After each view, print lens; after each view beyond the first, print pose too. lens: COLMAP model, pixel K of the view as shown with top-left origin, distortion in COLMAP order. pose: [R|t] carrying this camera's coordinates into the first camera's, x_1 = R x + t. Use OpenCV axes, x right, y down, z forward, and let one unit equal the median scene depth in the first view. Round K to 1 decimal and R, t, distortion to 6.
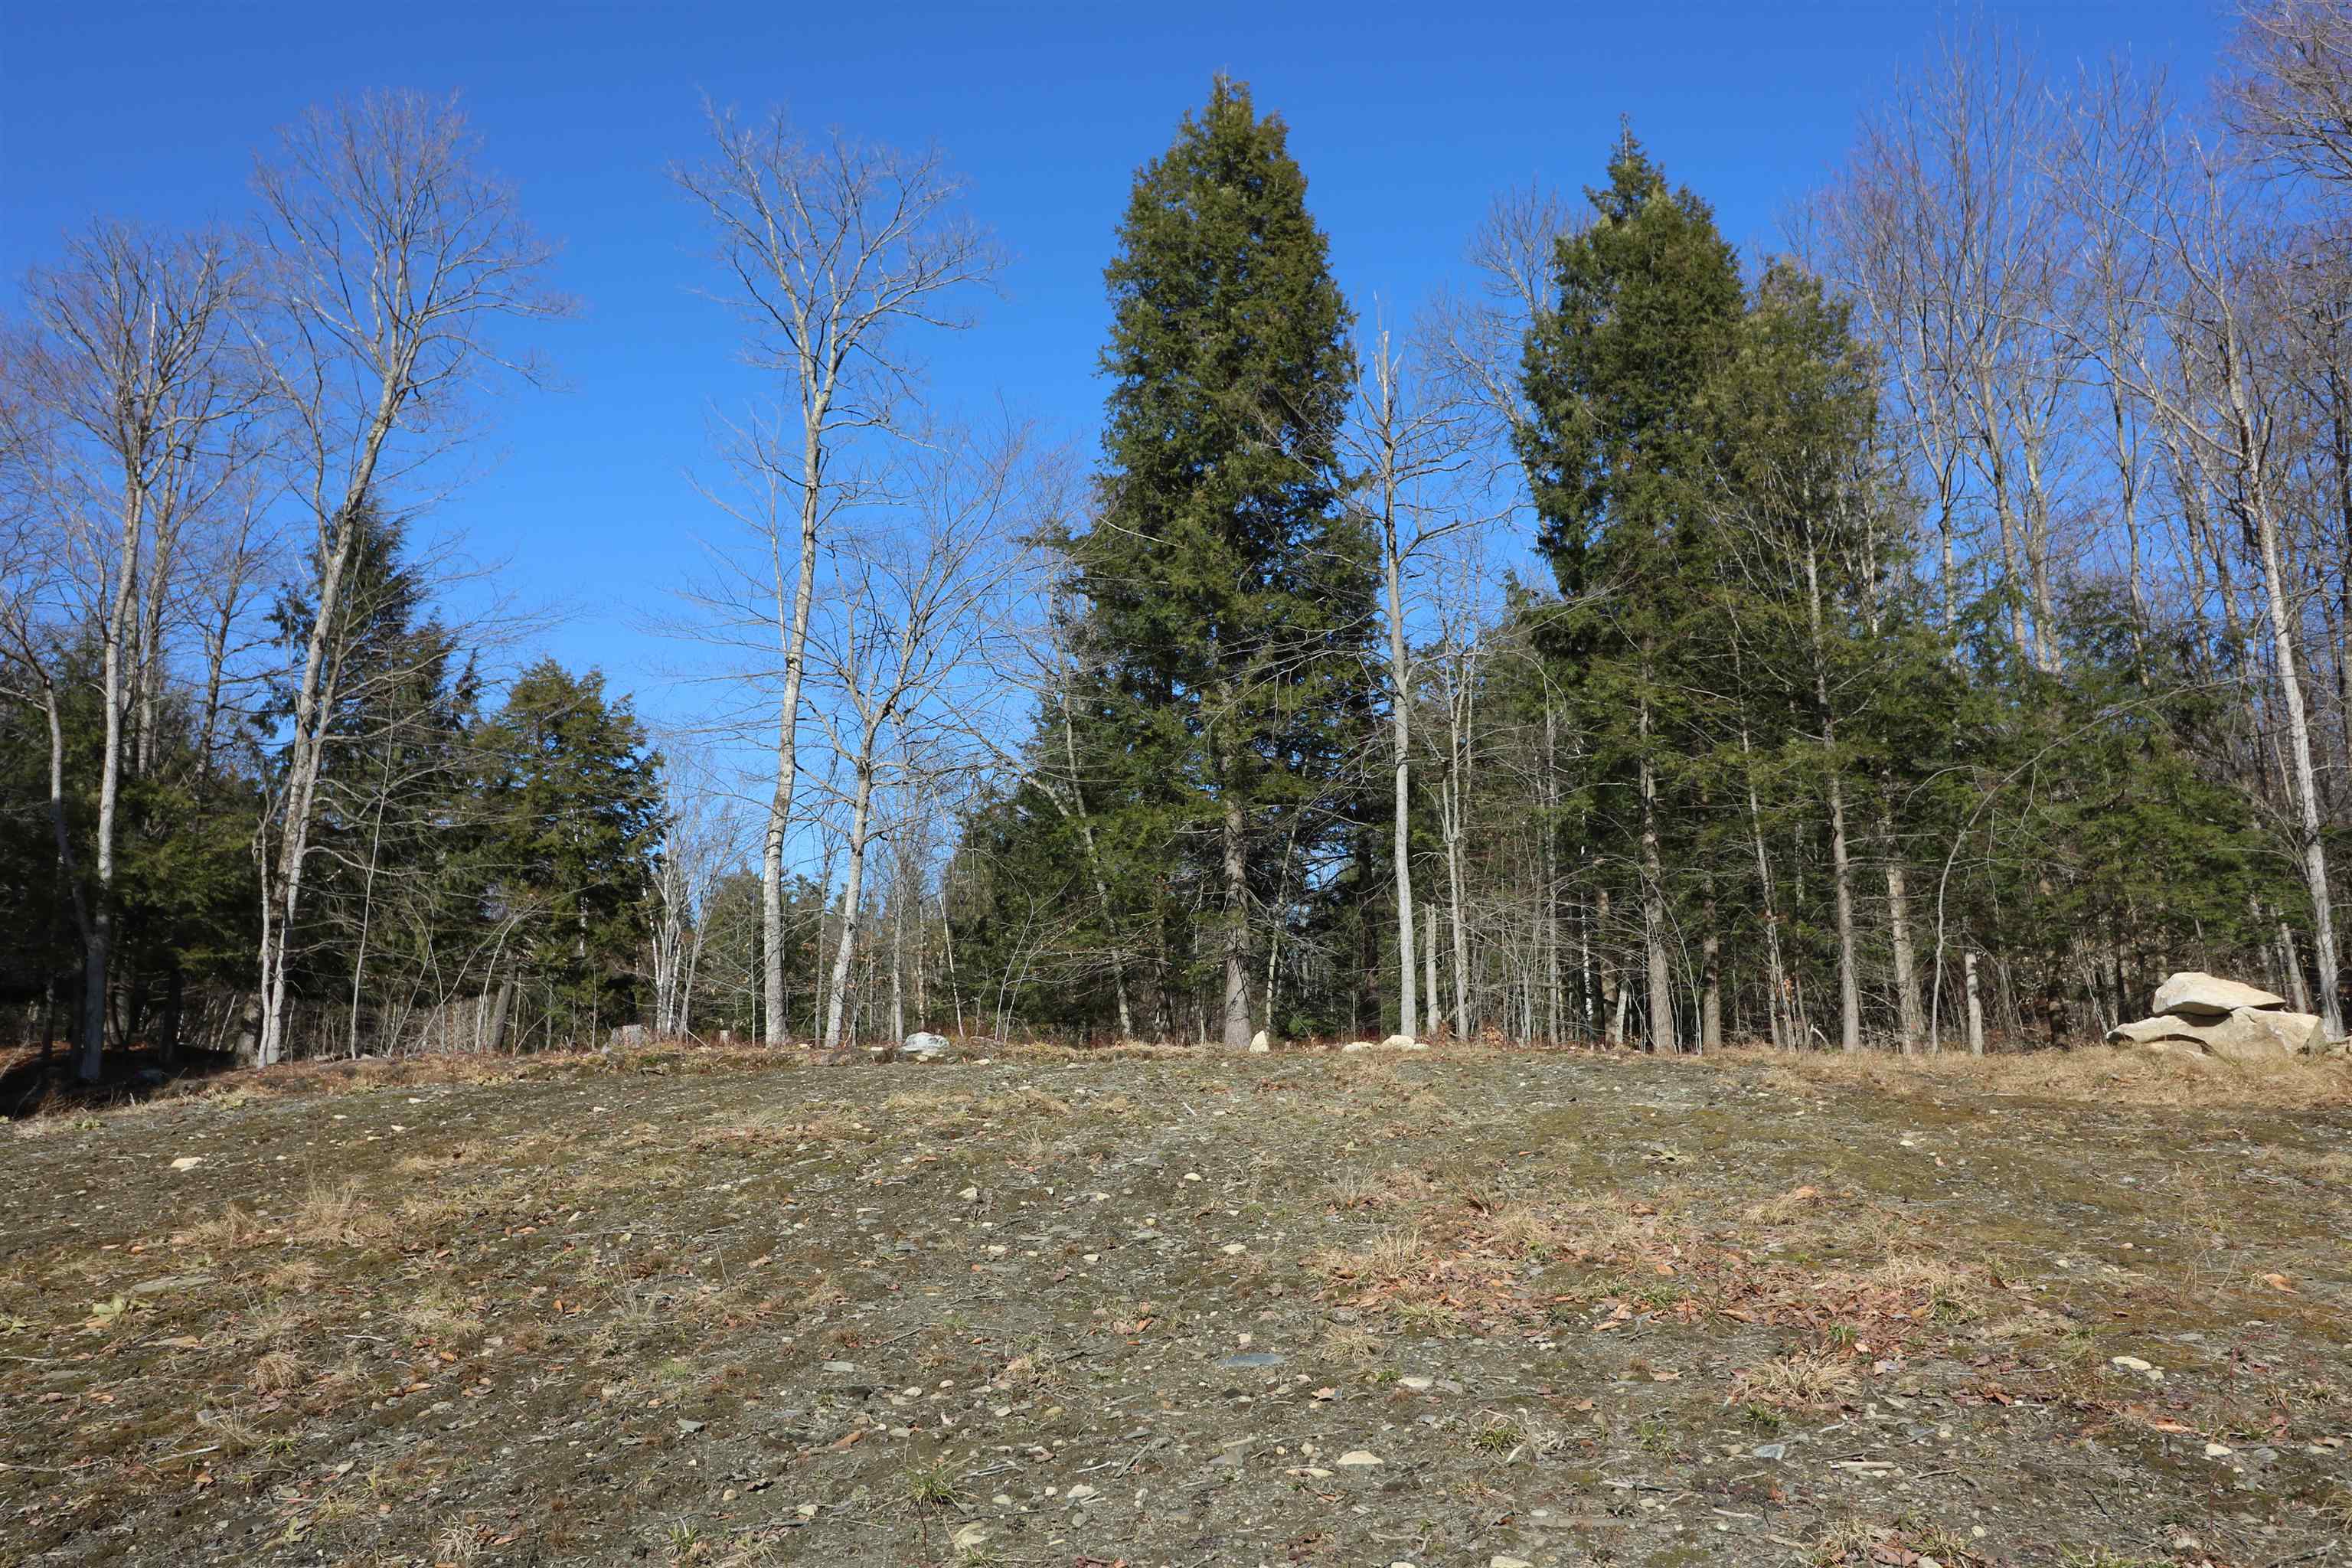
lens RADIAL K [[1758.6, 0, 1197.3], [0, 1758.6, 772.8], [0, 0, 1]] dist [-0.008901, 0.000133]
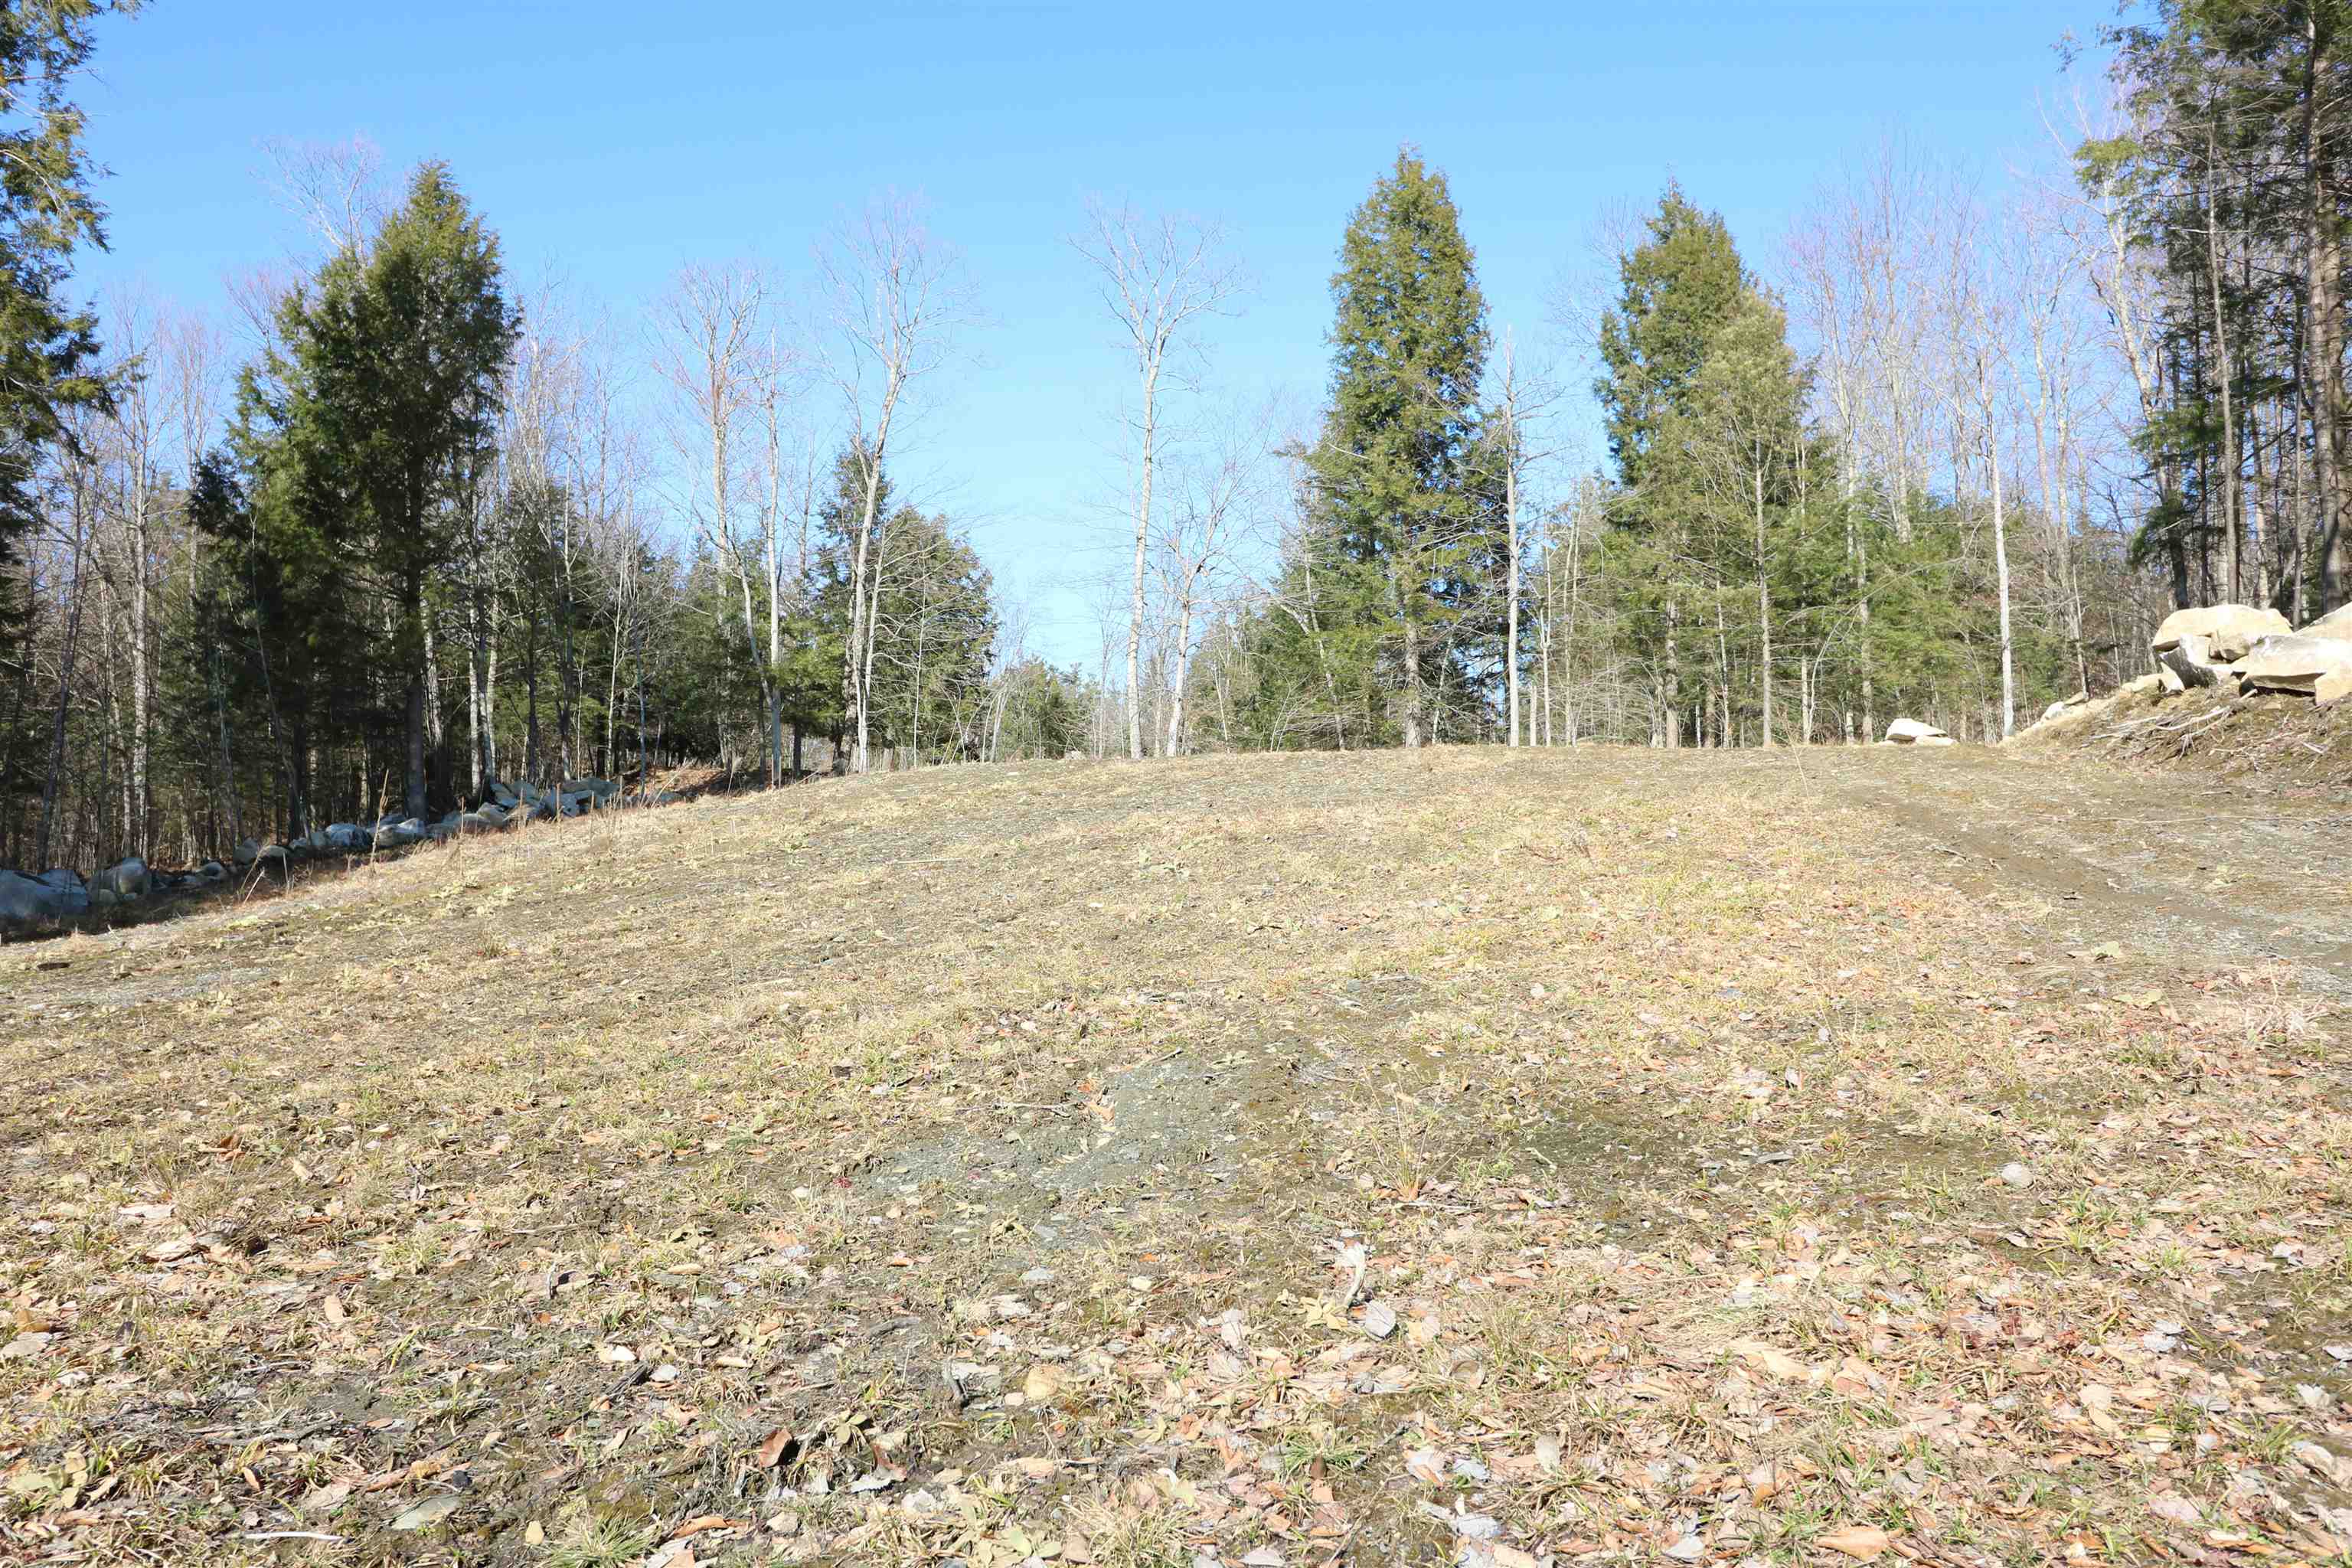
lens RADIAL K [[1758.6, 0, 1216.5], [0, 1758.6, 771.5], [0, 0, 1]] dist [-0.008901, 0.000133]
pose [[0.994386, 0.000371, -0.105812, 0.027877], [0.012457, 0.992629, 0.120549, -0.091257], [0.105077, -0.121190, 0.987052, -1.283393]]
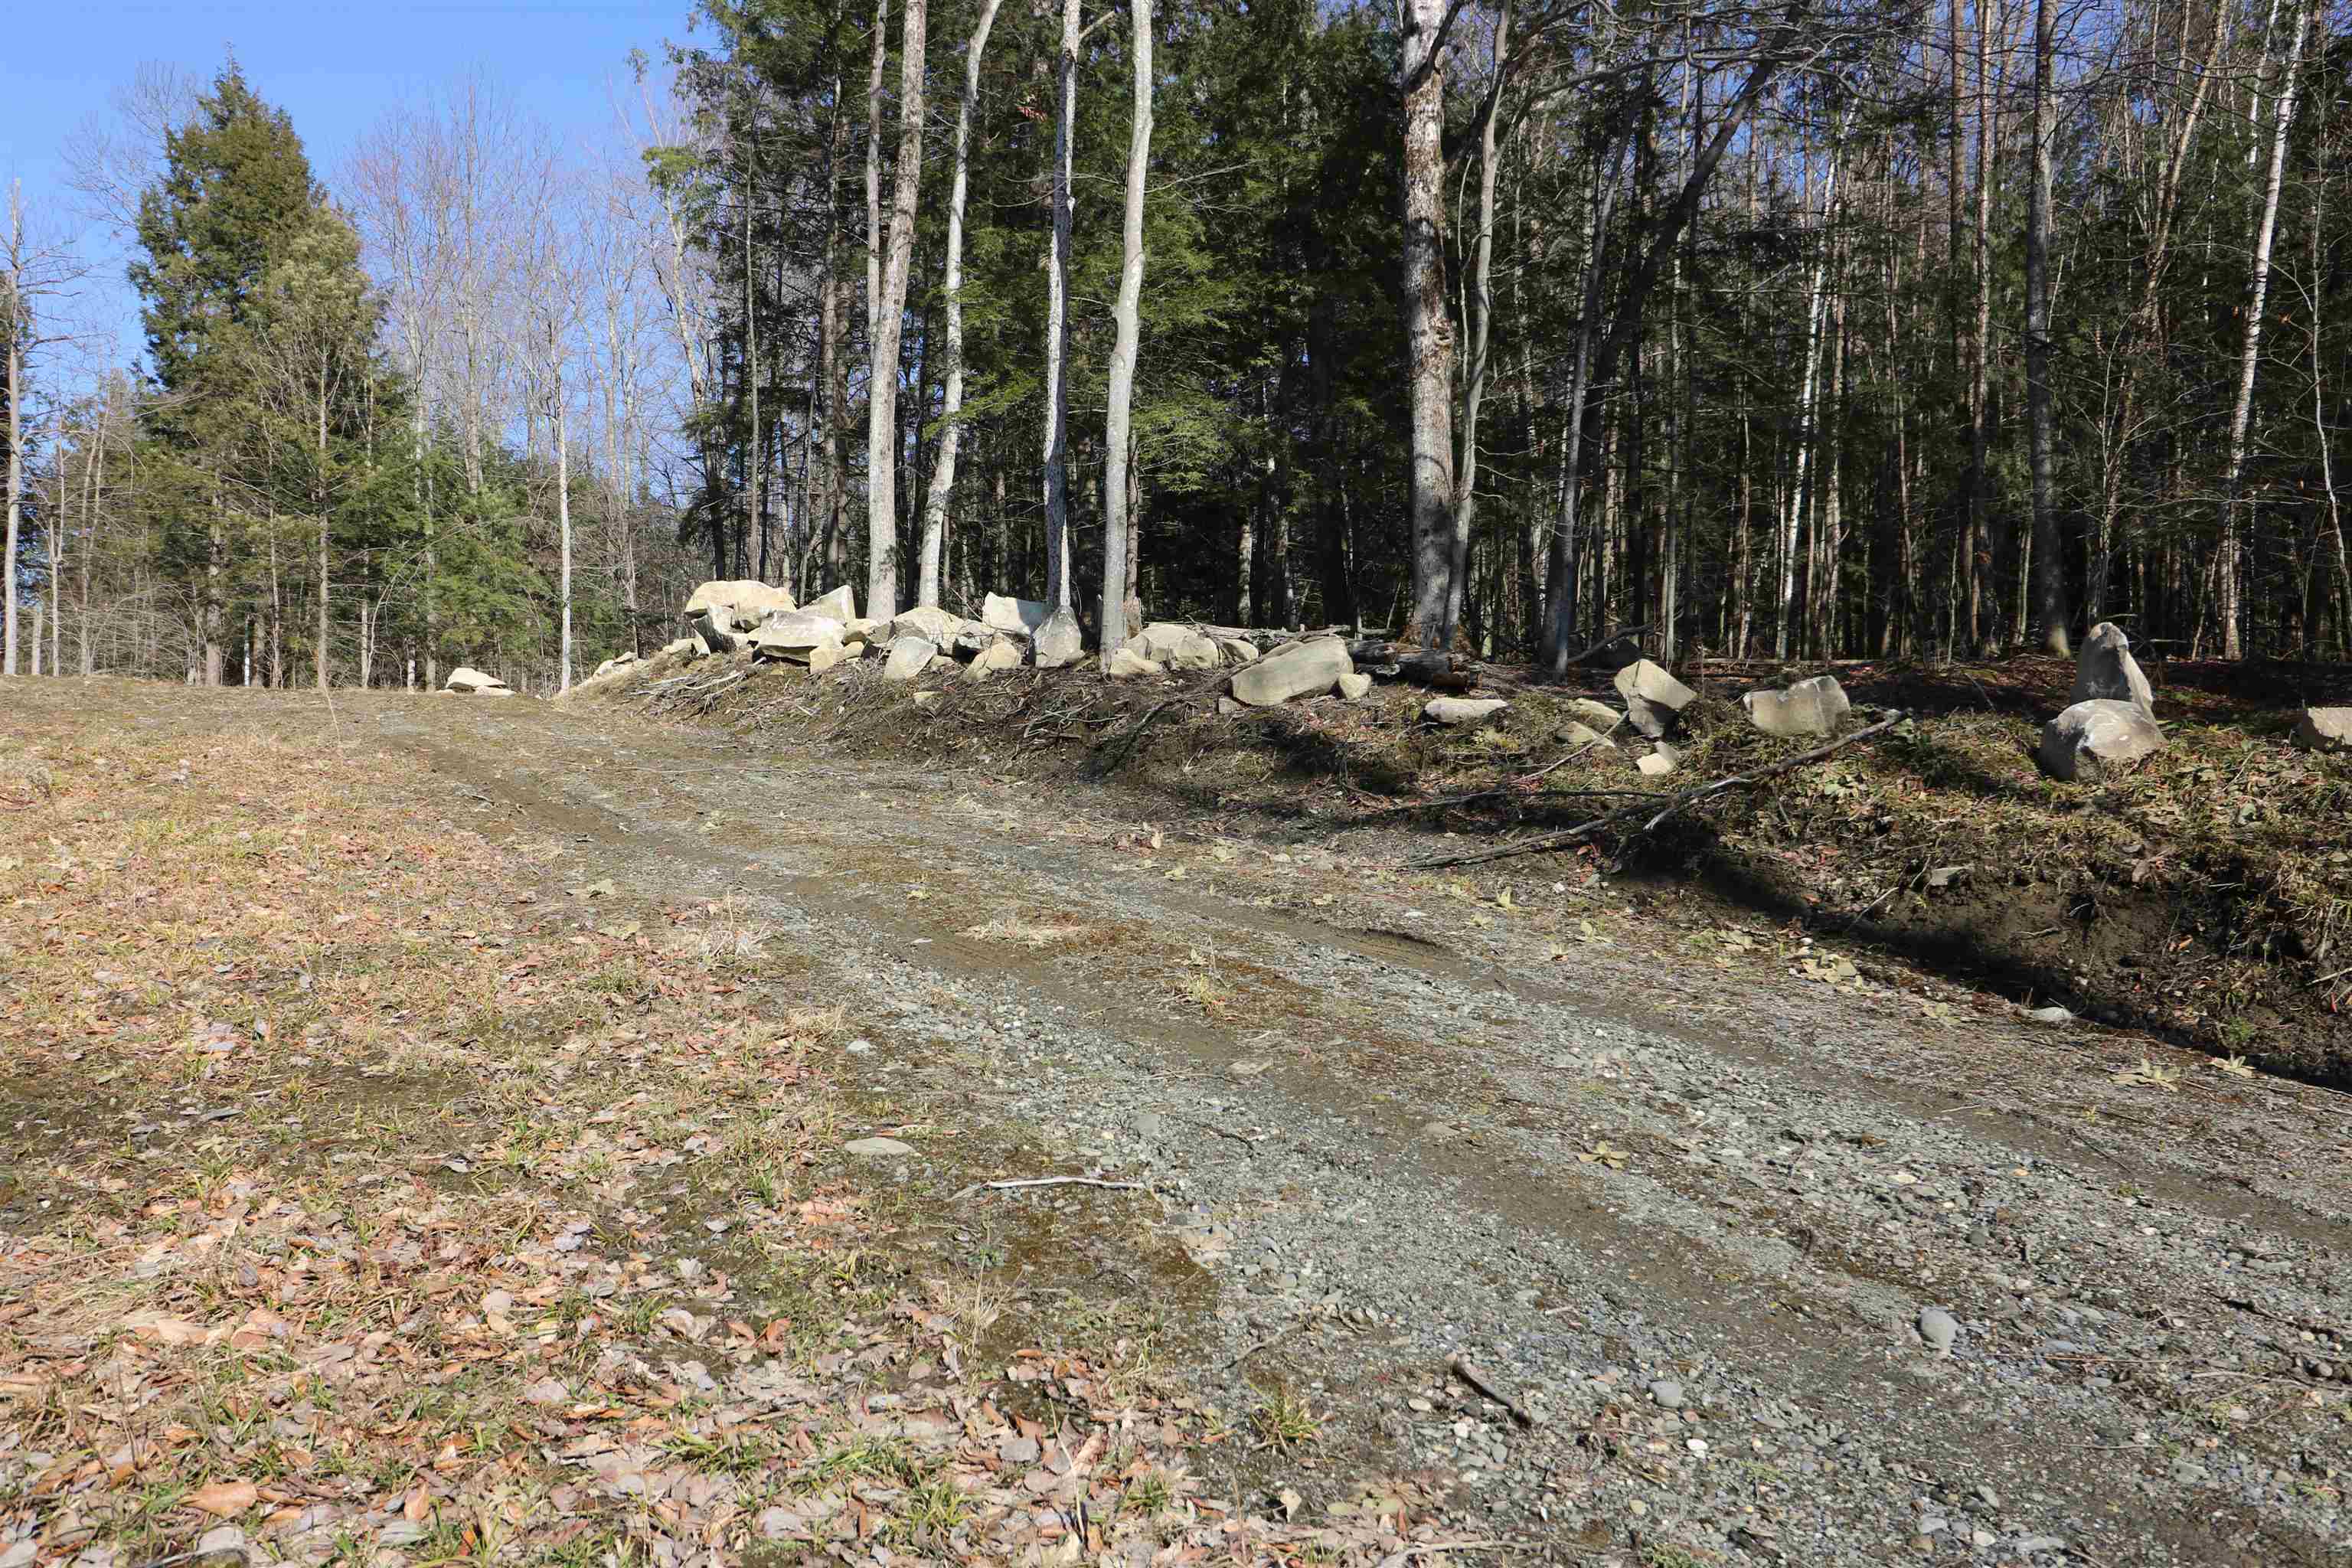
lens RADIAL K [[1758.6, 0, 1151.1], [0, 1758.6, 772.0], [0, 0, 1]] dist [-0.008901, 0.000133]
pose [[0.803551, 0.020911, 0.594868, 0.036814], [-0.108165, 0.987874, 0.111383, -0.090245], [-0.585325, -0.153846, 0.796069, -1.285356]]
